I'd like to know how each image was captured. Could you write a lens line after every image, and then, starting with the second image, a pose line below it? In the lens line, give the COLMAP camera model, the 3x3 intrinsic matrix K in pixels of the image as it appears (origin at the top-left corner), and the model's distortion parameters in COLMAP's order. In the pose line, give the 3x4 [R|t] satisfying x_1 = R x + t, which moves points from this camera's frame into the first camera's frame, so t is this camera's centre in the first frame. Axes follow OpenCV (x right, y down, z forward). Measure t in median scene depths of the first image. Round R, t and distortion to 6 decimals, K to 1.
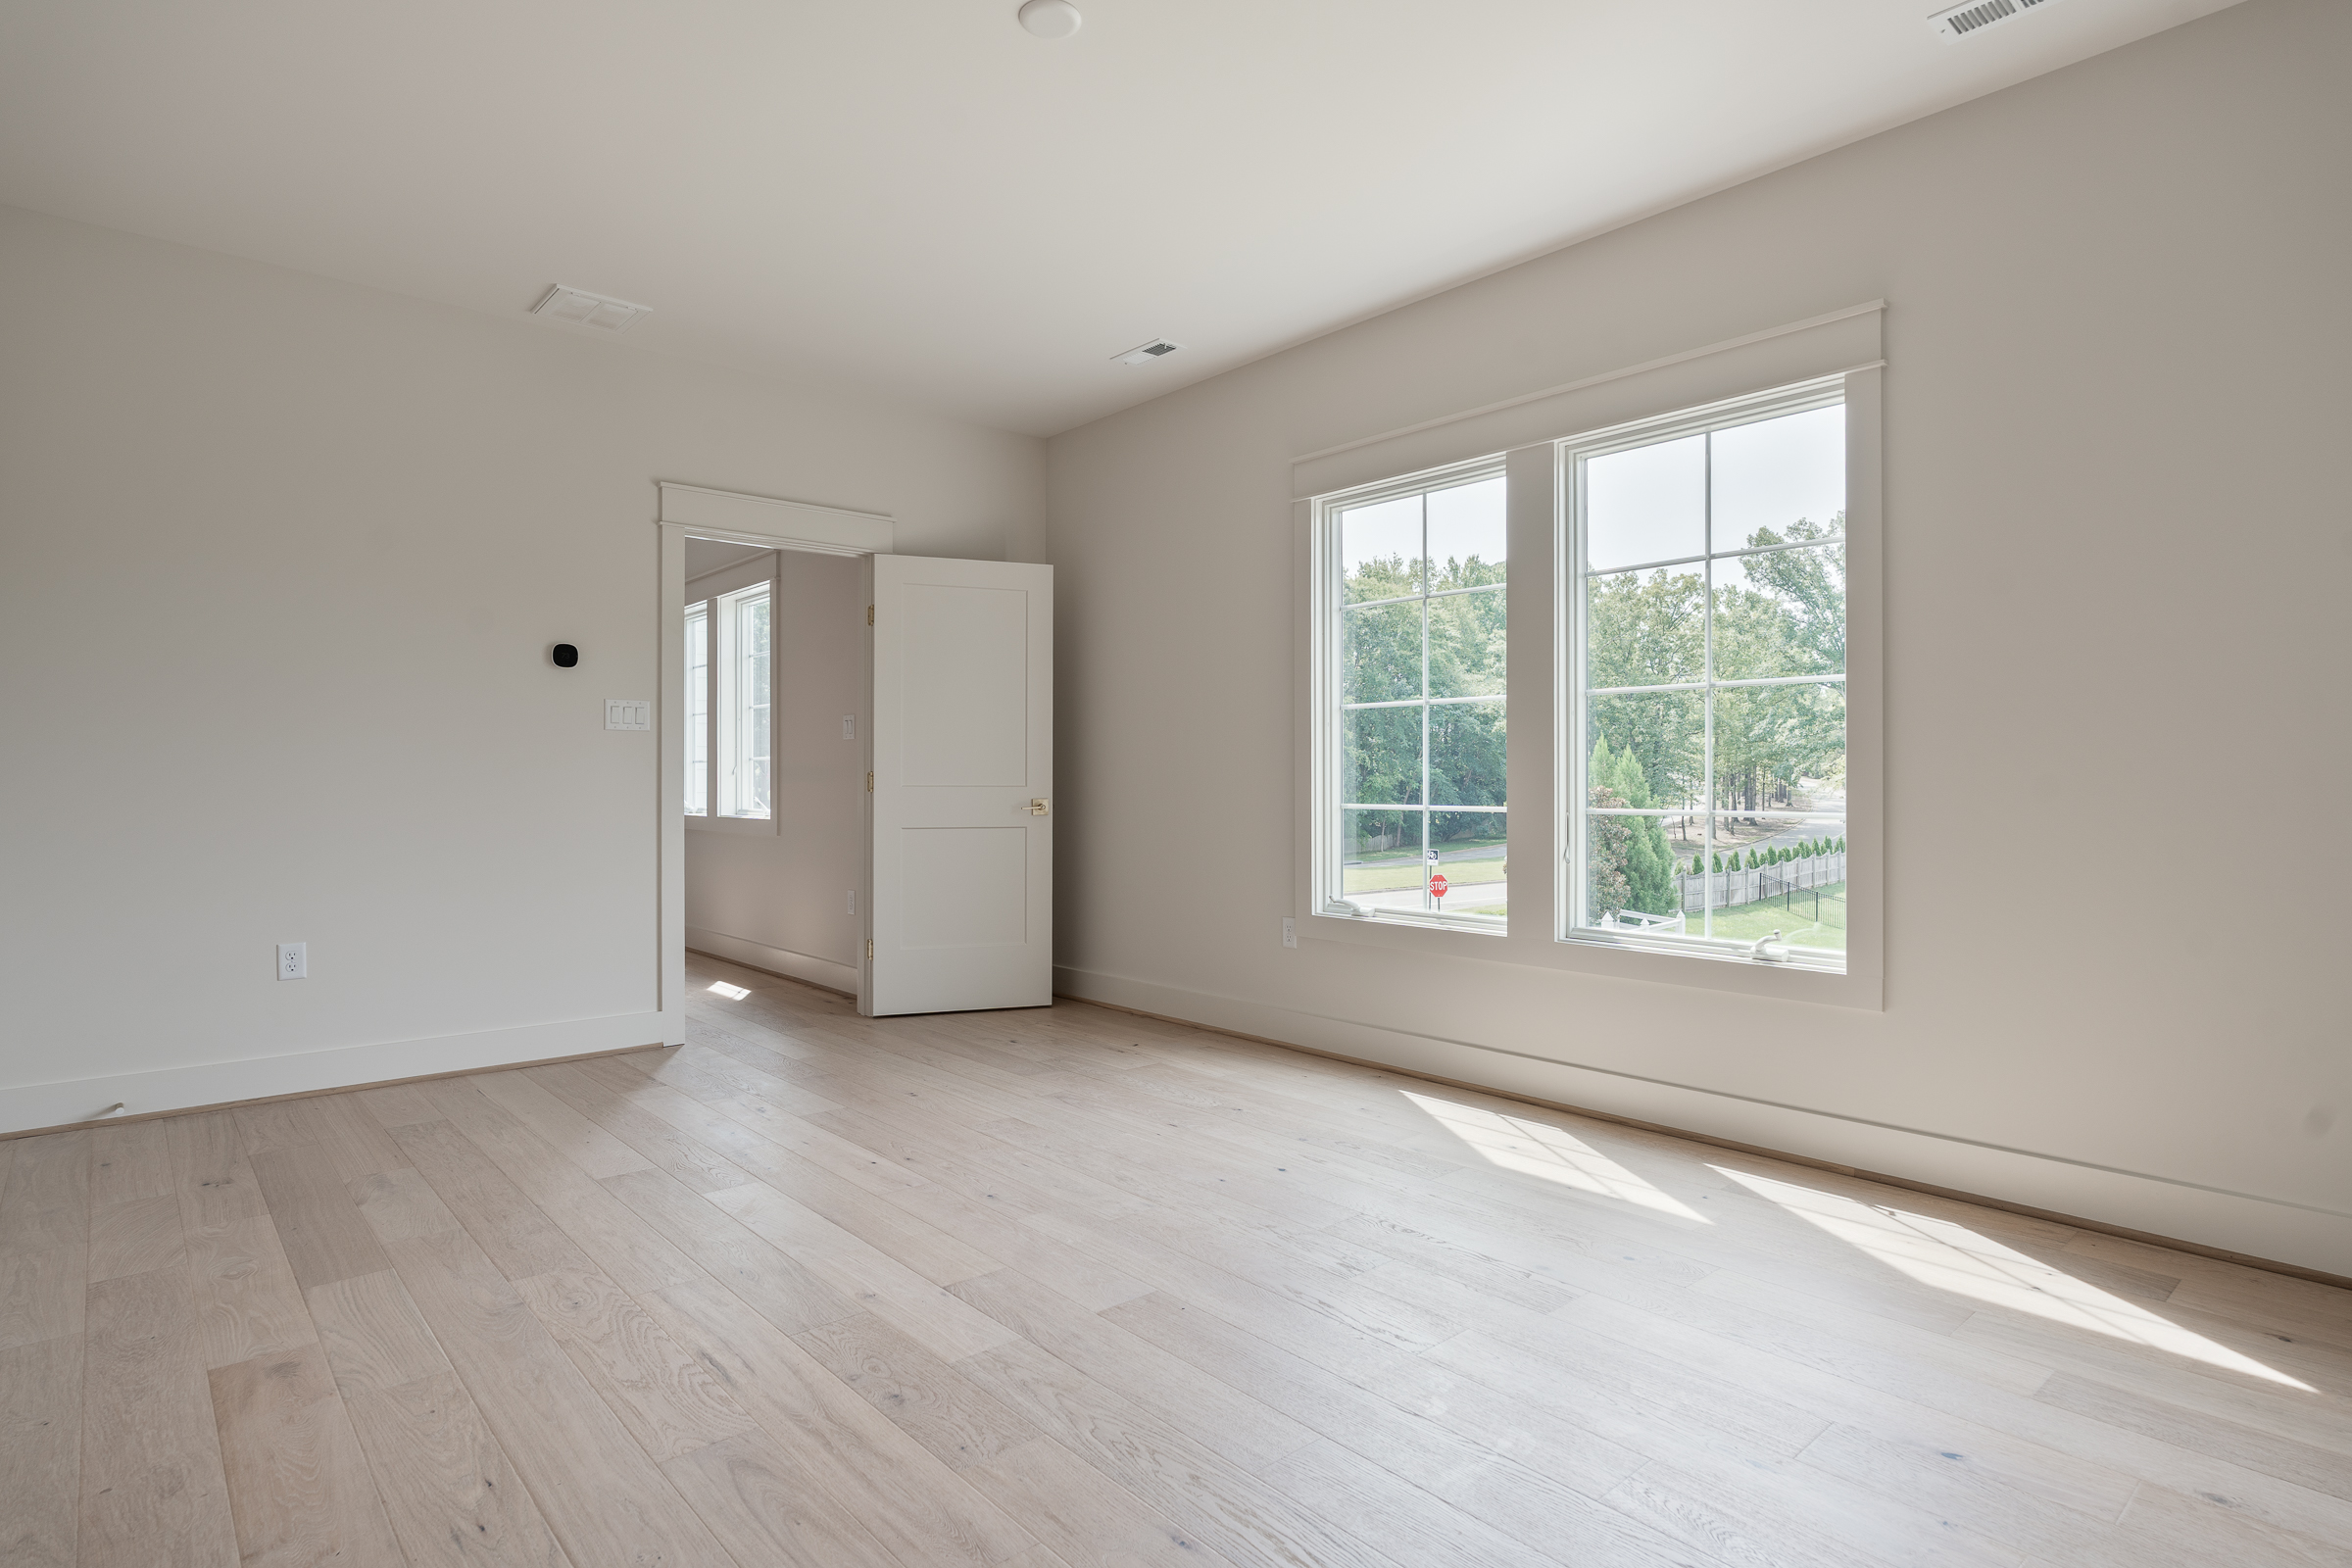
lens RADIAL K [[1209.1, 0, 1168.7], [0, 1209.1, 786.5], [0, 0, 1]] dist [0.002585, 0.000302]
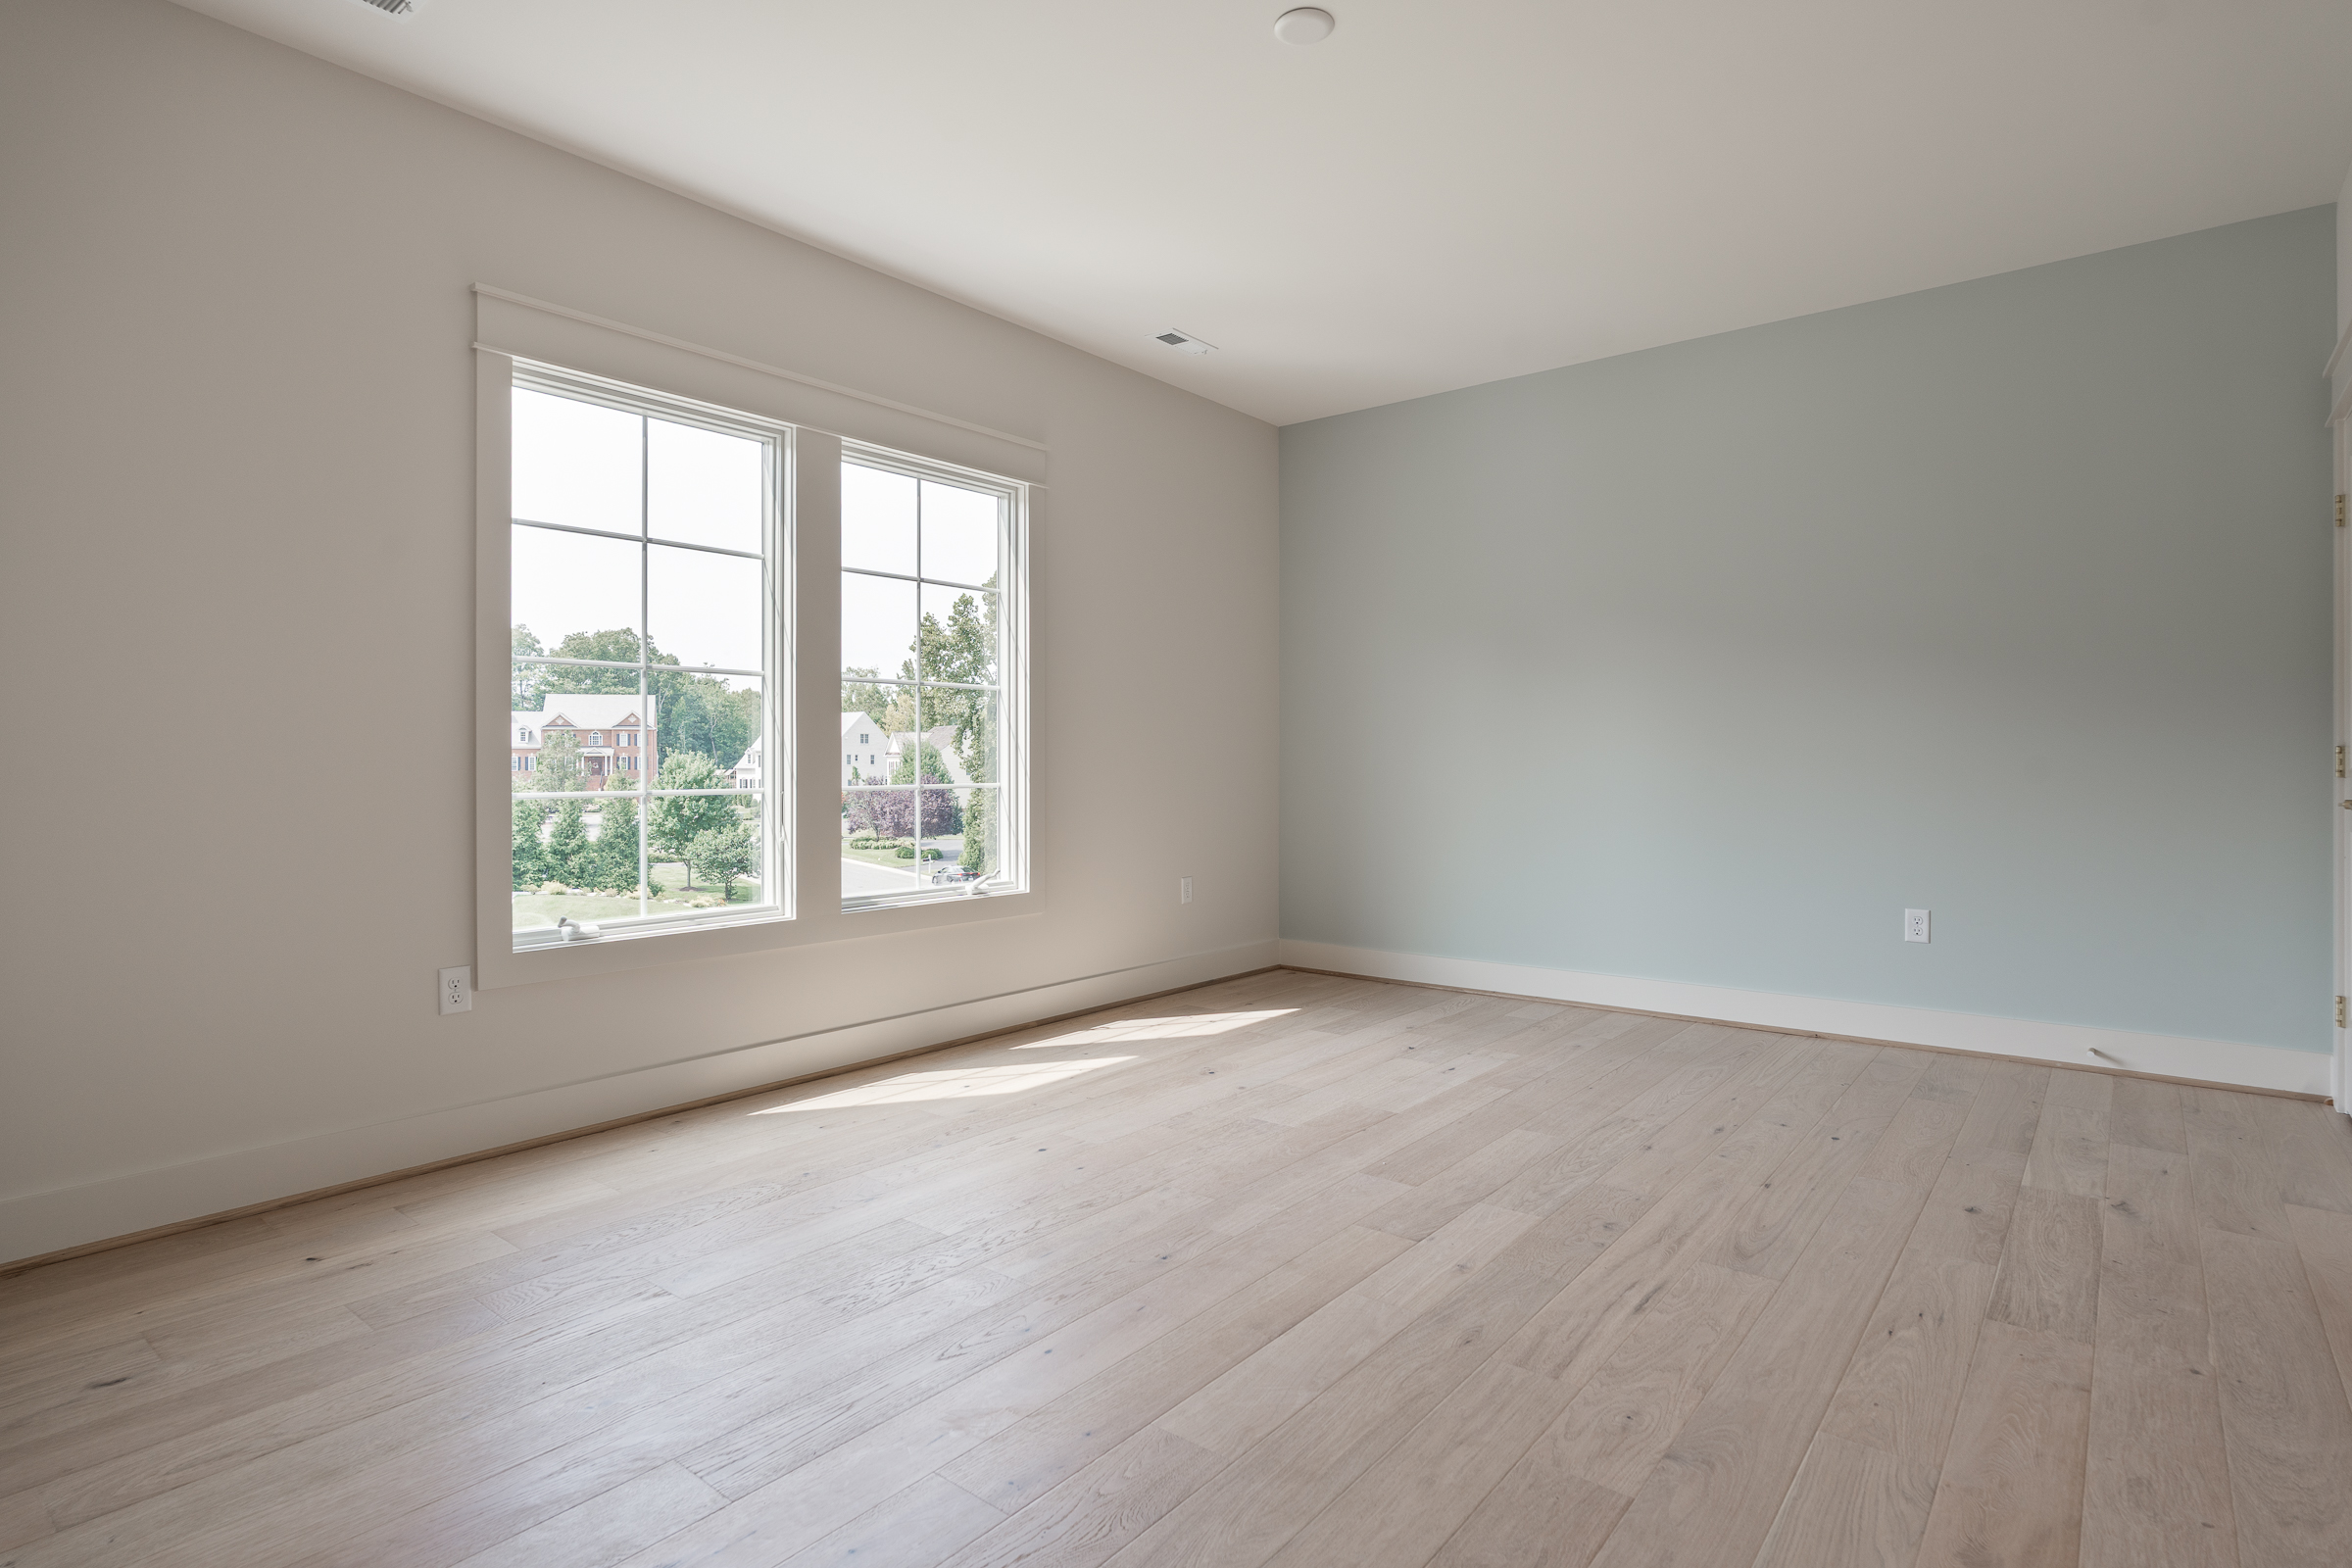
lens RADIAL K [[1209.1, 0, 1172.6], [0, 1209.1, 771.1], [0, 0, 1]] dist [0.002585, 0.000302]
pose [[-0.174736, -0.007126, 0.984590, -1.347913], [0.004608, 0.999957, 0.008055, -0.005428], [-0.984605, 0.005944, -0.174695, 1.586207]]
